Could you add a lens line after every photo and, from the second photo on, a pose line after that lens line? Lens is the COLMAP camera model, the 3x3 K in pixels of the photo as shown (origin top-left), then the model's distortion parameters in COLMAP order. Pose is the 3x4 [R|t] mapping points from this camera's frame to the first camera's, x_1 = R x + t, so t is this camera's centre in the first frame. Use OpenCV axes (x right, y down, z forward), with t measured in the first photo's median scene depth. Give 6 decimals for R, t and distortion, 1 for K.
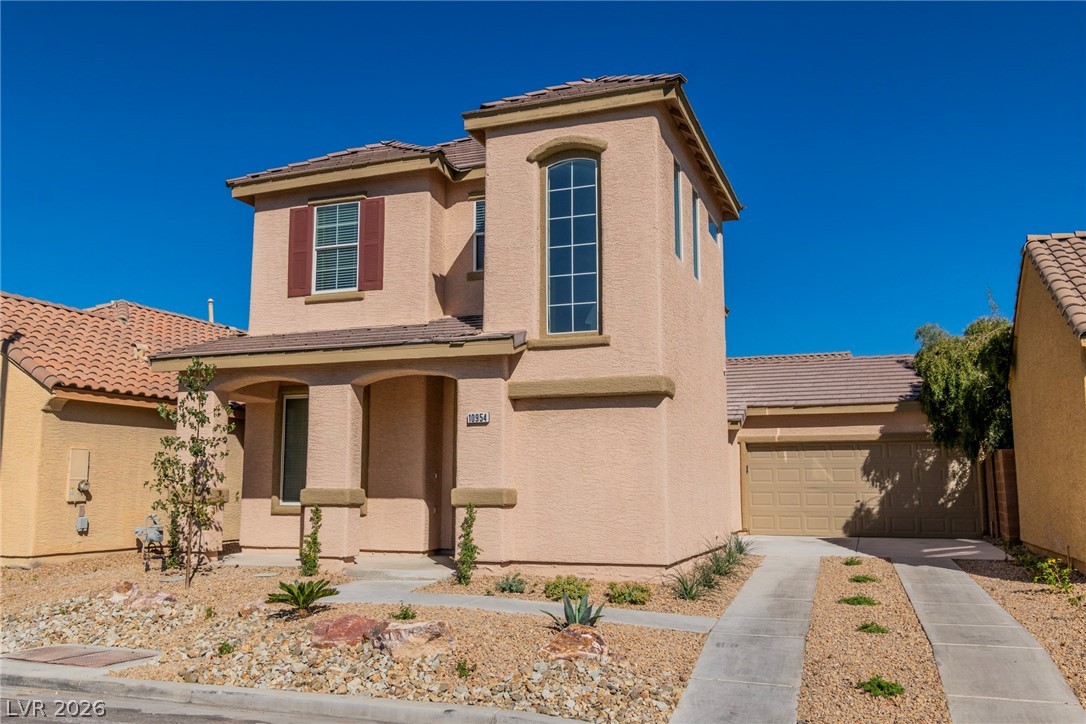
lens RADIAL K [[916.2, 0, 543.0], [0, 916.2, 362.0], [0, 0, 1]] dist [0.006591, 0.005231]
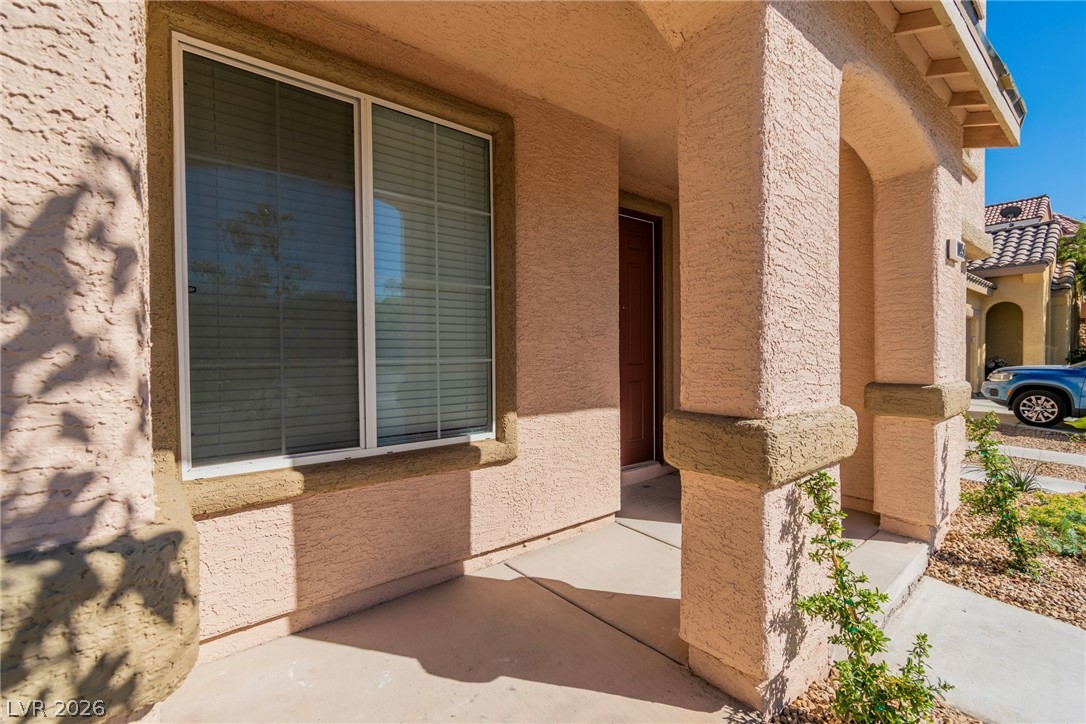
lens RADIAL K [[479.4, 0, 545.7], [0, 479.4, 359.8], [0, 0, 1]] dist [-0.001132, -0.000075]
pose [[0.508839, -0.017472, 0.860684, -0.434719], [-0.111891, 0.989971, 0.086247, 0.126999], [-0.853559, -0.140189, 0.501781, 1.074696]]
